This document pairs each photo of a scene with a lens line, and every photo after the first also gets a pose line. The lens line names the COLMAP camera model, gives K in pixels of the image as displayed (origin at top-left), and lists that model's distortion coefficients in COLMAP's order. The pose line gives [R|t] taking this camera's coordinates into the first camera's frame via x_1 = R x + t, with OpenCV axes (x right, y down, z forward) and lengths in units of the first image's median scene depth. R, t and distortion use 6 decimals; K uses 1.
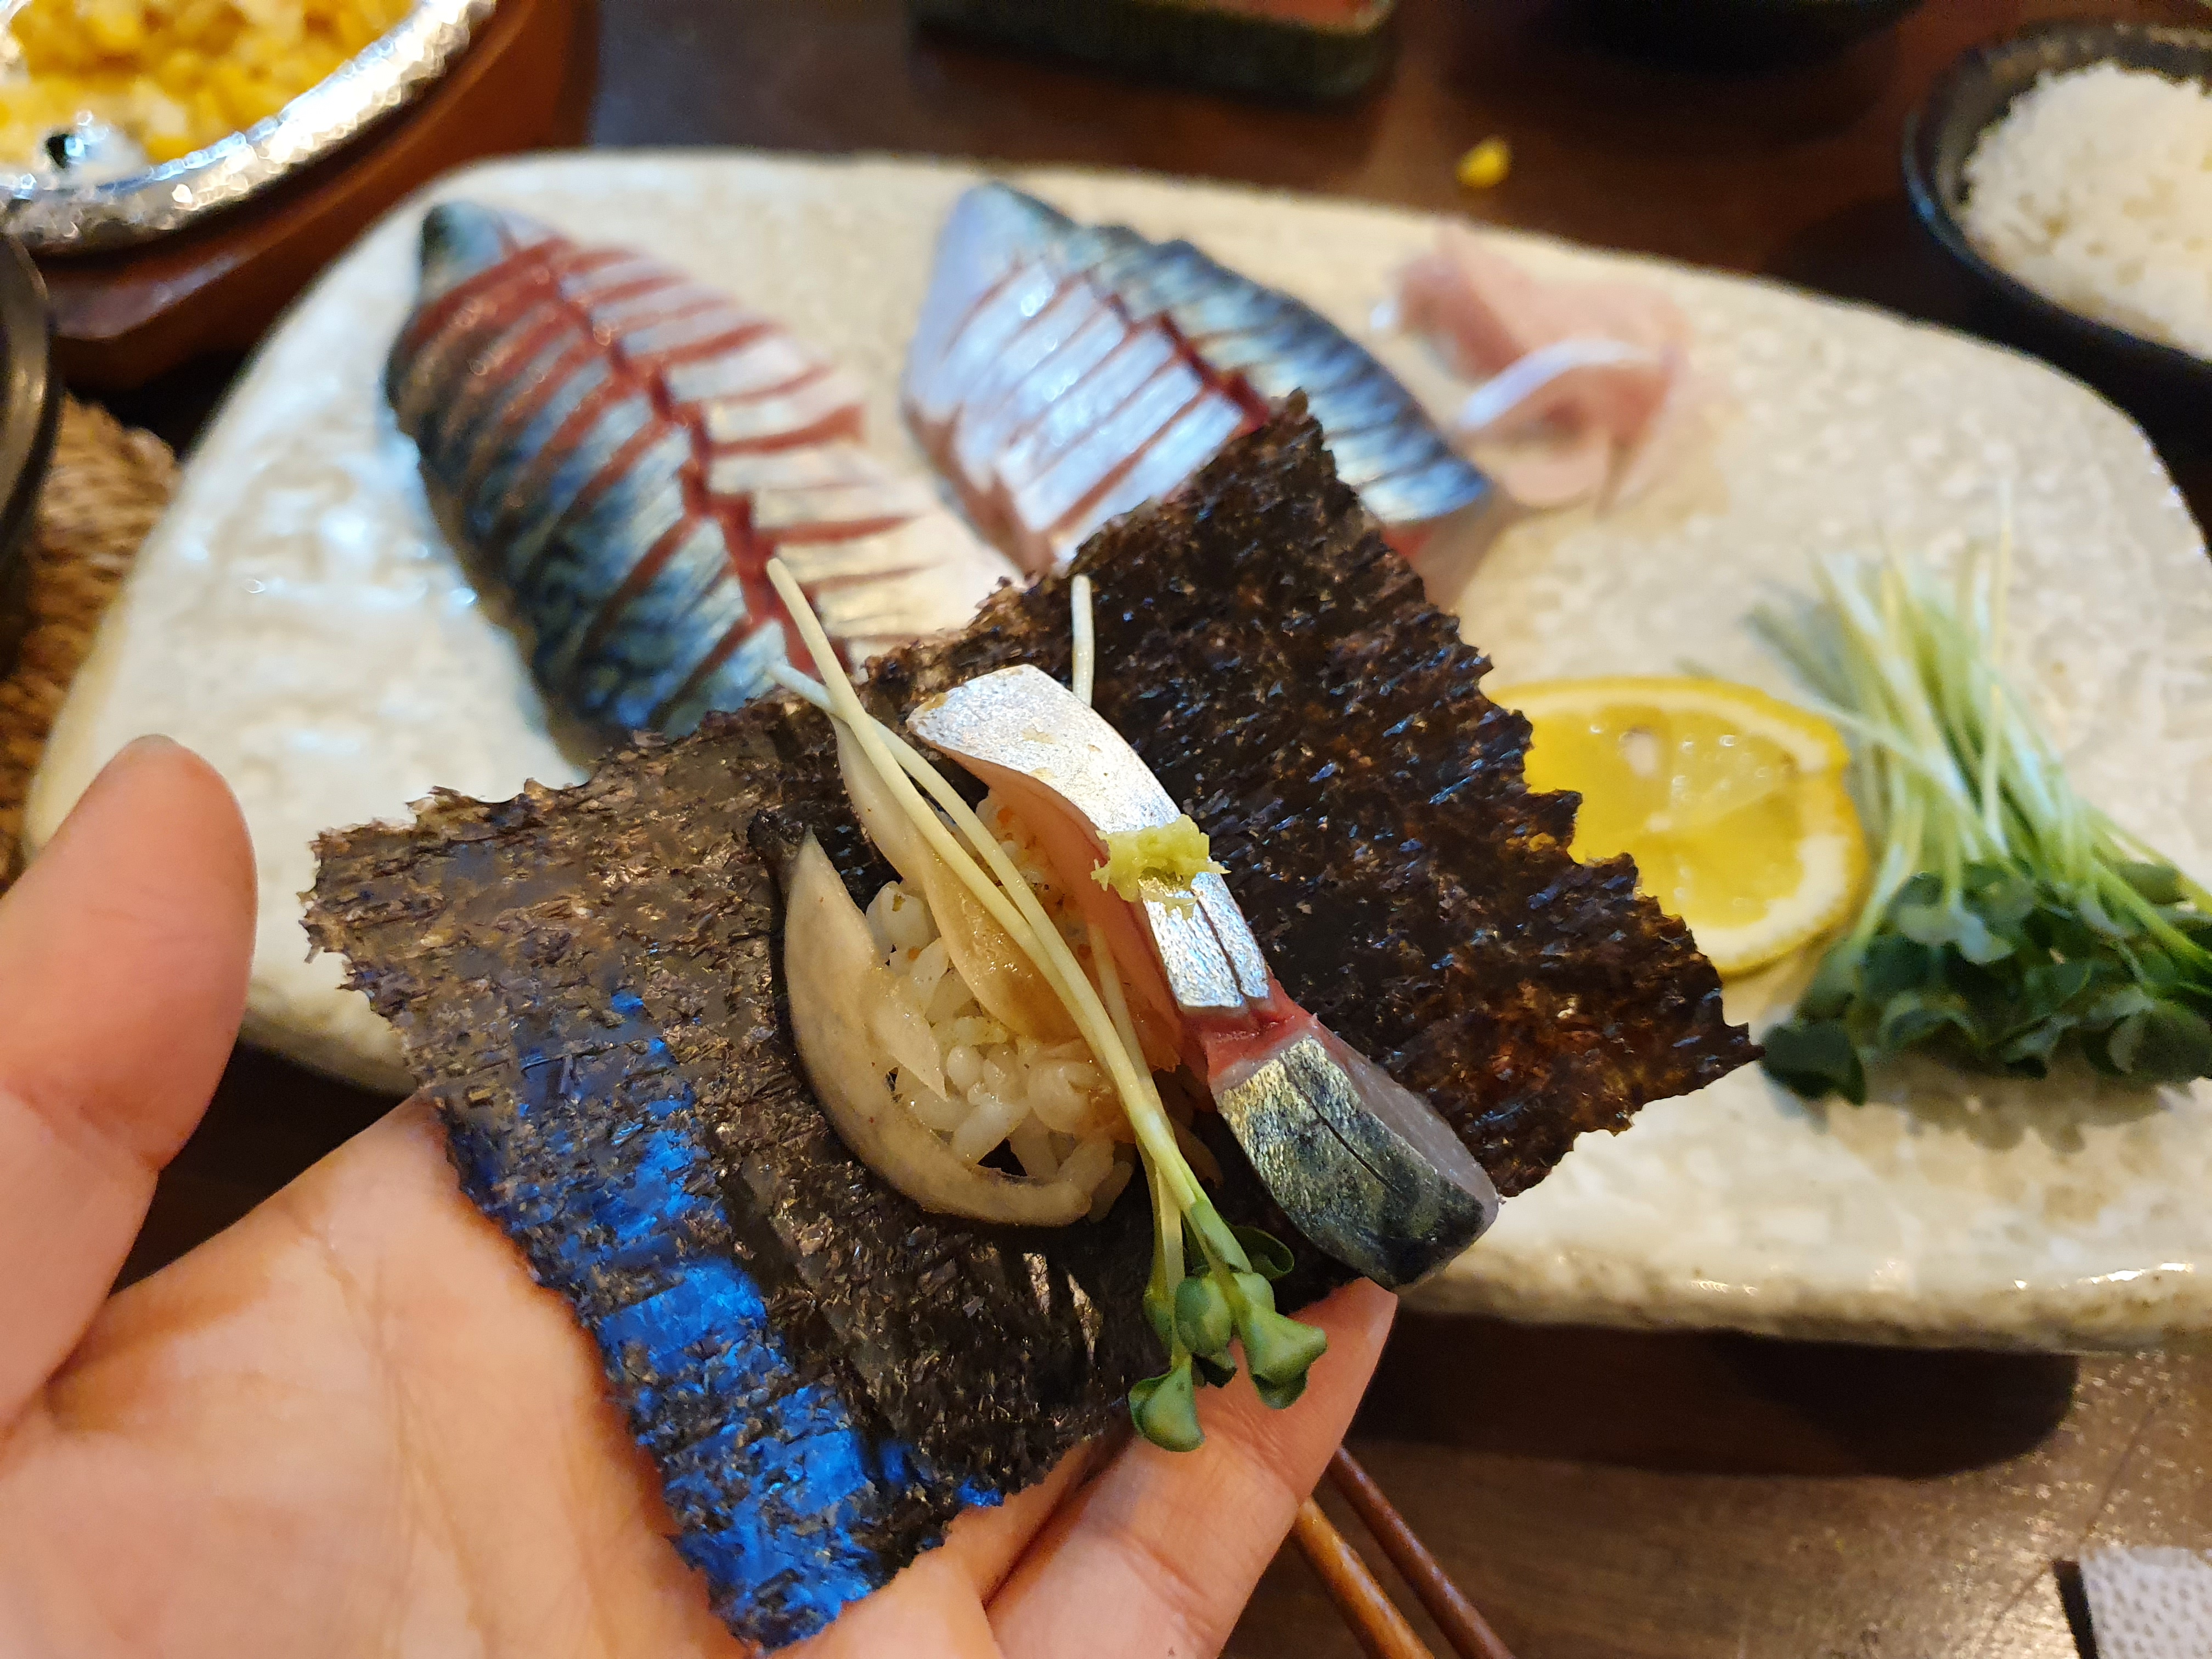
lens RADIAL K [[1780.2, 0, 1111.0], [0, 1780.2, 835.3], [0, 0, 1]] dist [-0.034708, 0.003797]
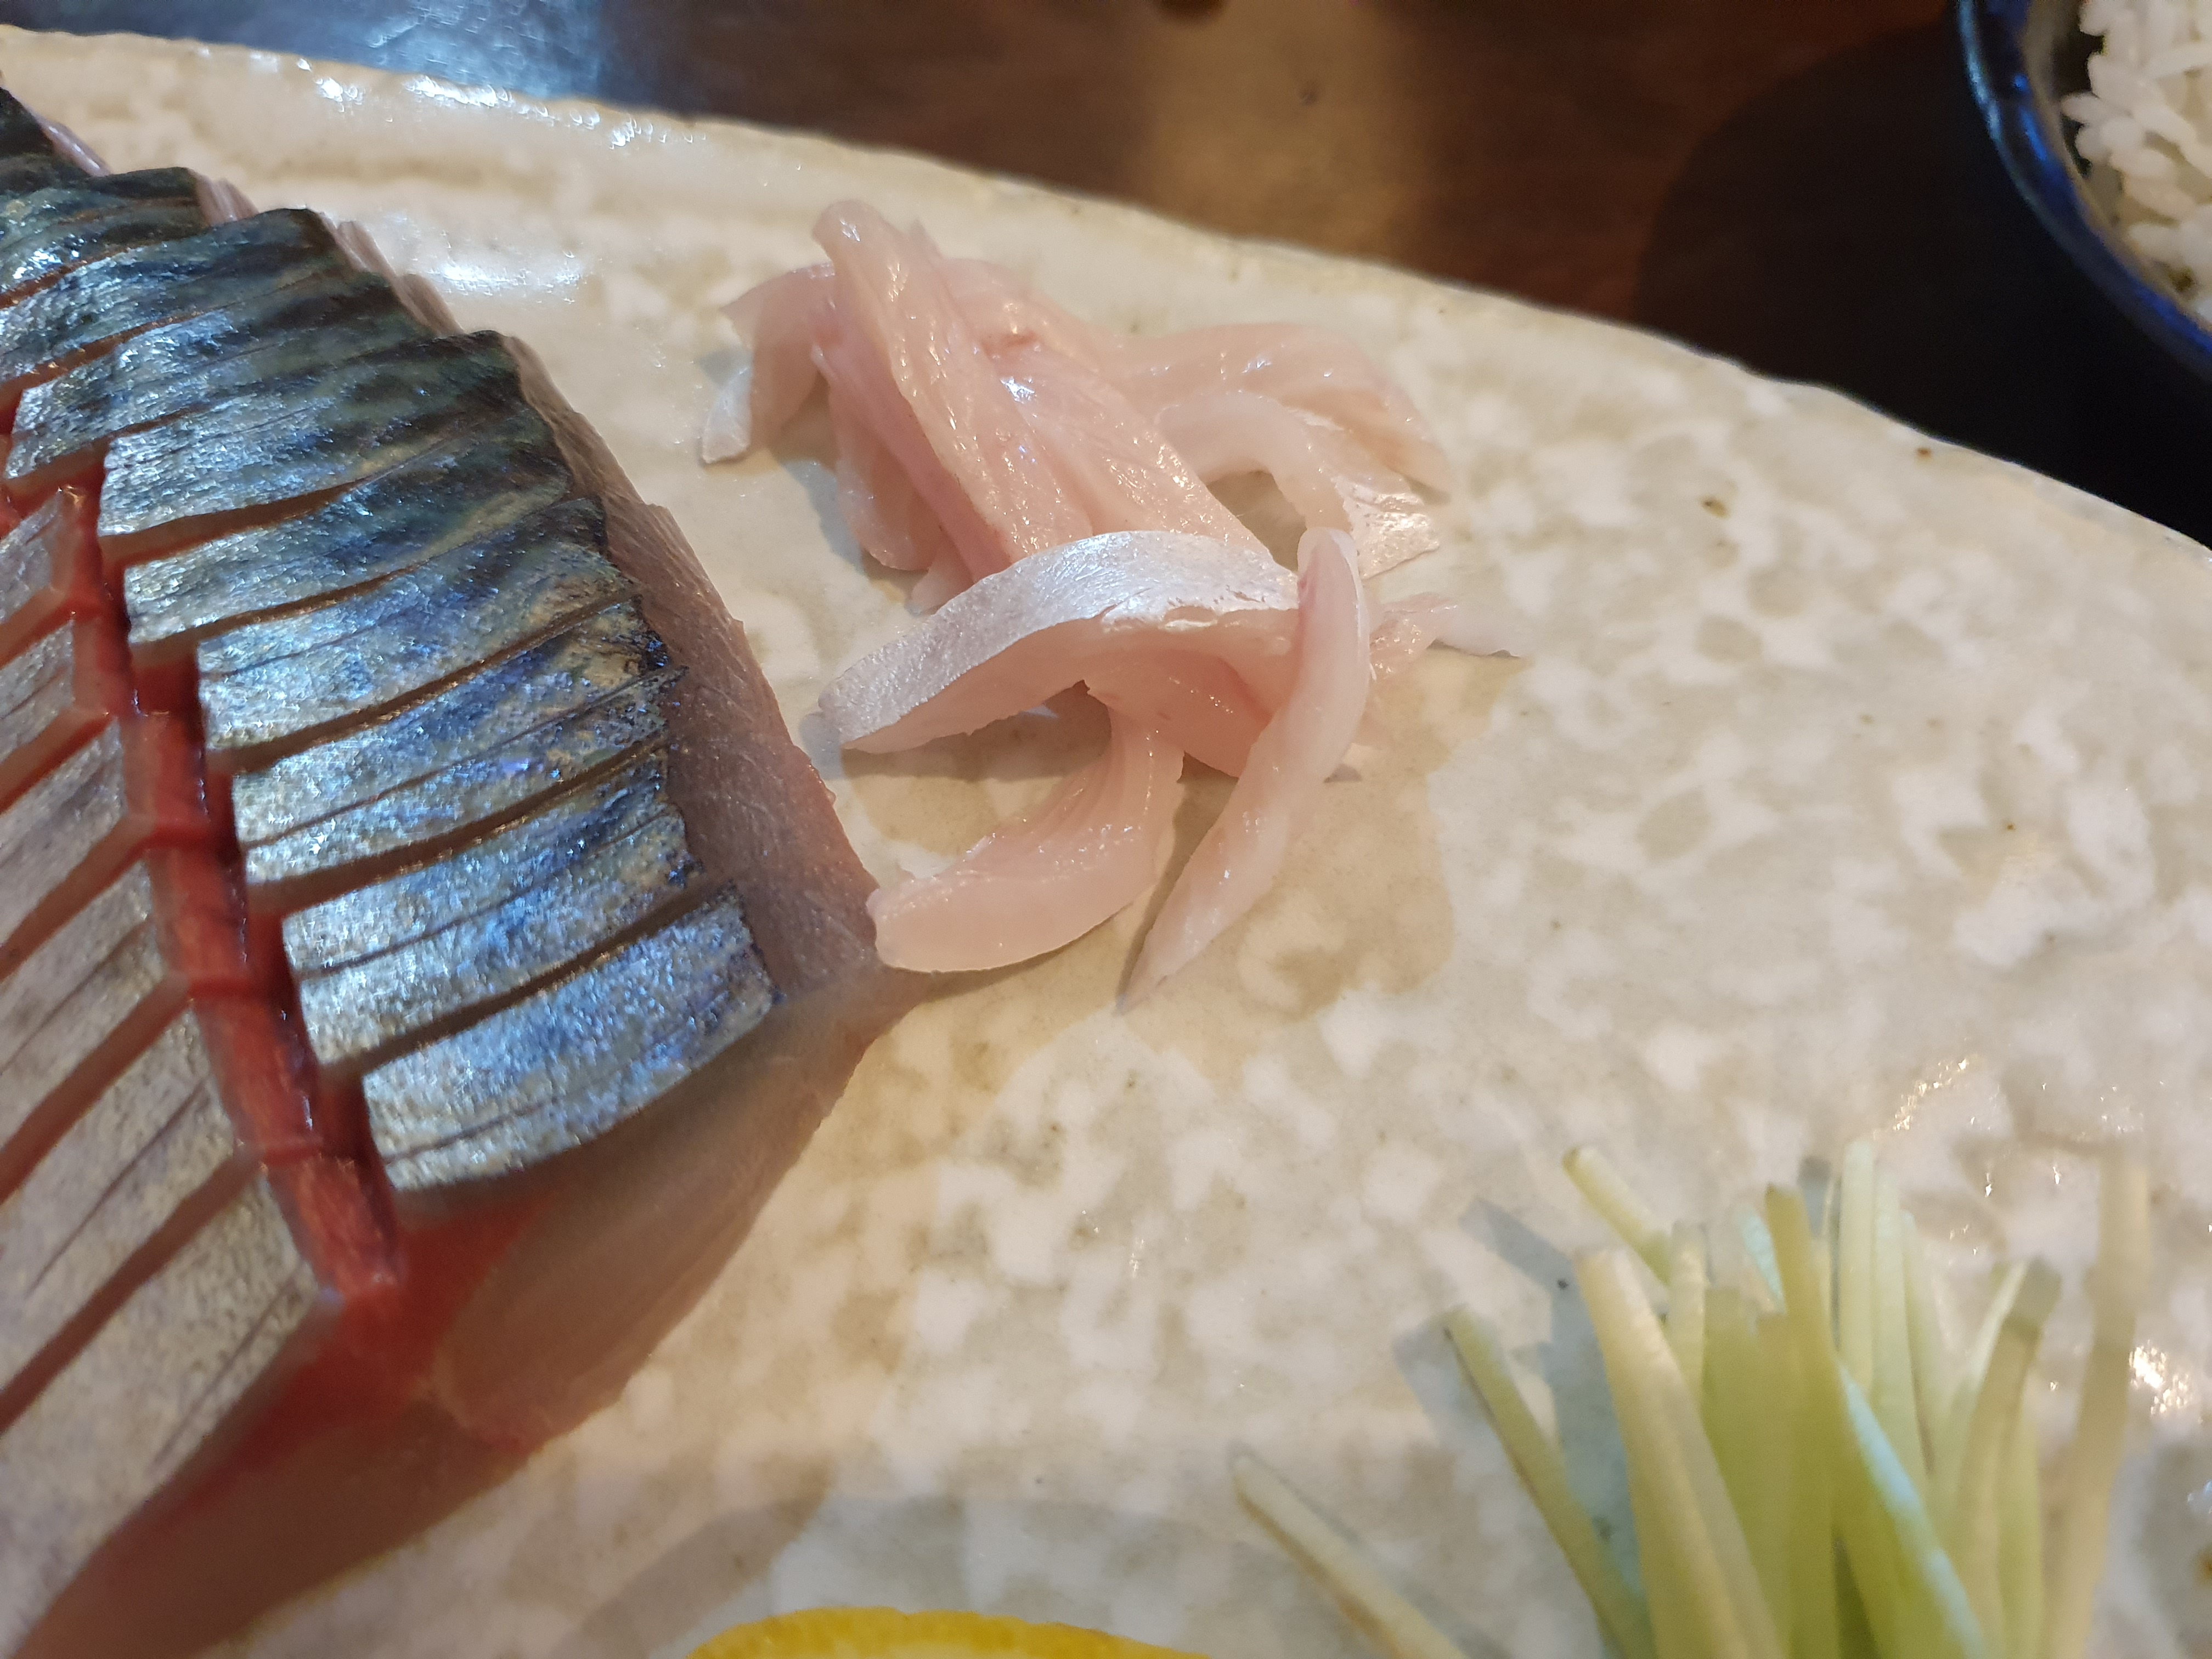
lens RADIAL K [[1780.2, 0, 1082.4], [0, 1780.2, 817.1], [0, 0, 1]] dist [-0.034708, 0.003797]
pose [[0.999664, 0.025365, -0.005301, 0.269256], [-0.024295, 0.988575, 0.148760, -0.283337], [0.009014, -0.148581, 0.988859, 0.600032]]
